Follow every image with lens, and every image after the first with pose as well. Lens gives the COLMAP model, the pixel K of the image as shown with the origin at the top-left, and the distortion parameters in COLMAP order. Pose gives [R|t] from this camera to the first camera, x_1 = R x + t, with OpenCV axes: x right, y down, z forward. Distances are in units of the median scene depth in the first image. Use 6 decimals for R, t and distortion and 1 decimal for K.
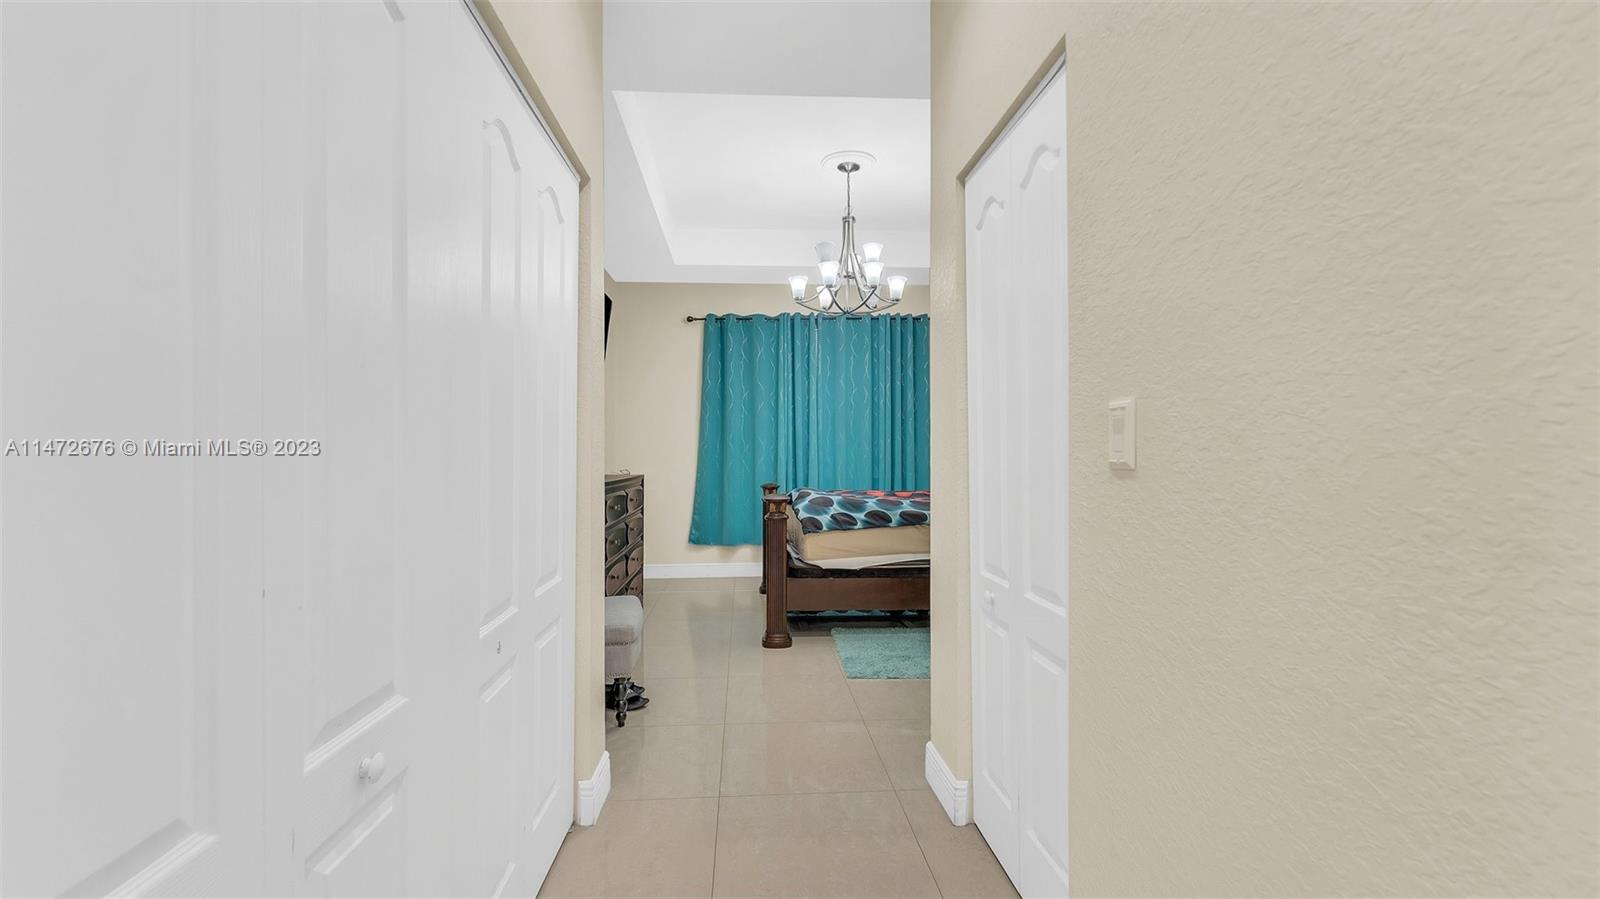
lens RADIAL K [[675.1, 0, 796.3], [0, 675.1, 464.8], [0, 0, 1]] dist [0.001088, 0.000068]
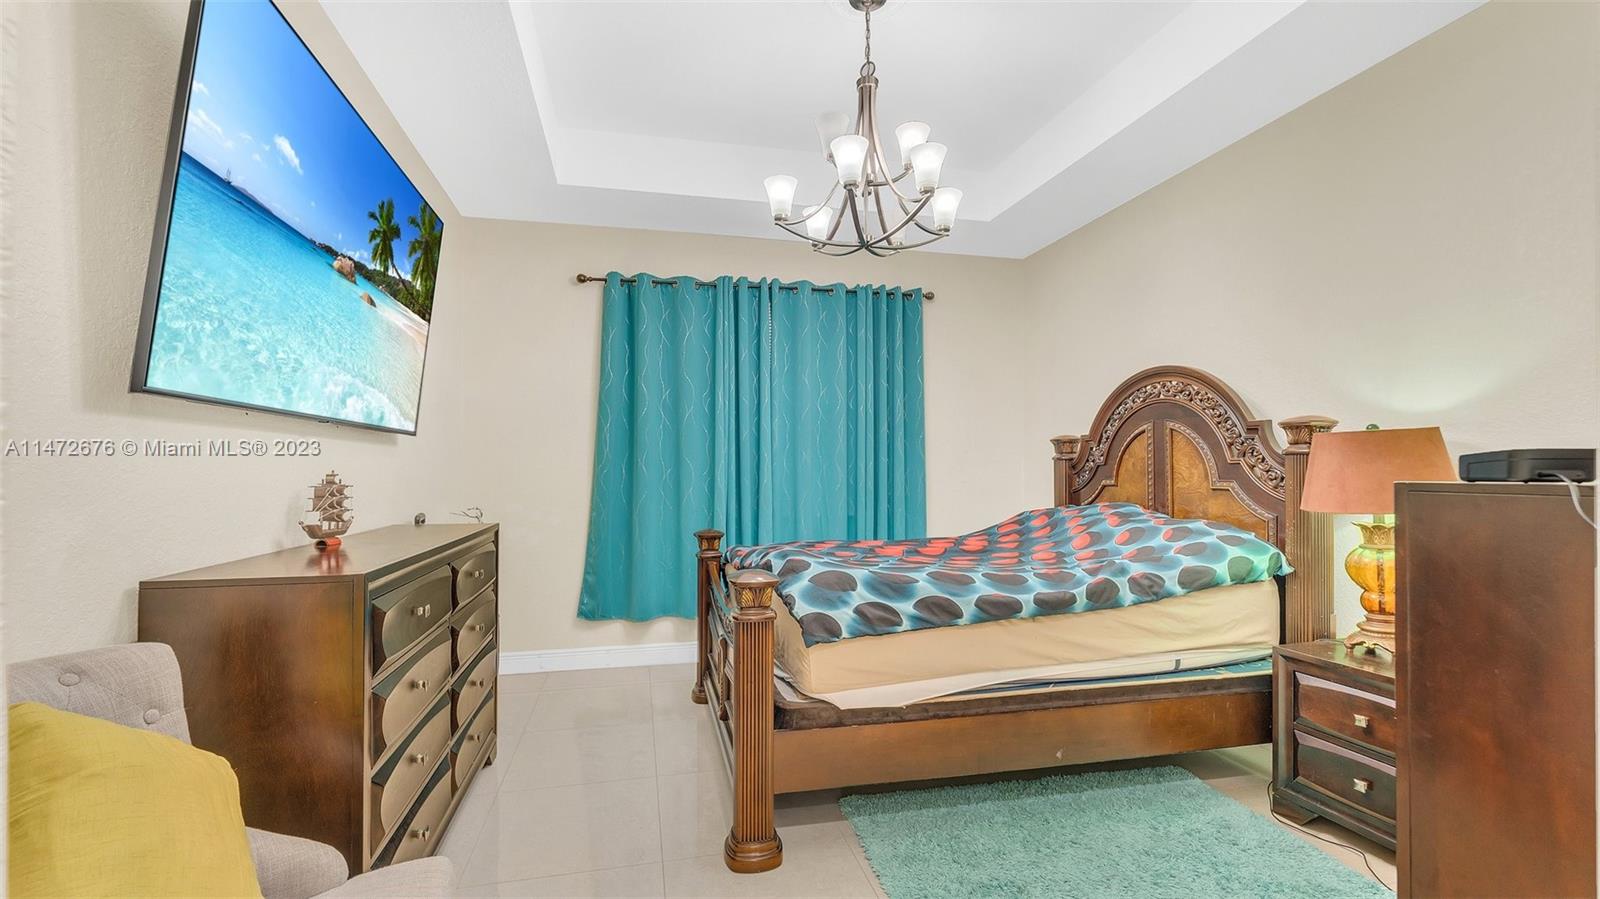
lens RADIAL K [[675.1, 0, 796.3], [0, 675.1, 464.8], [0, 0, 1]] dist [0.001088, 0.000068]
pose [[0.987980, 0.000513, 0.154582, -0.055684], [0.003270, 0.999701, -0.024216, -0.018809], [-0.154548, 0.024431, 0.987683, 0.342824]]
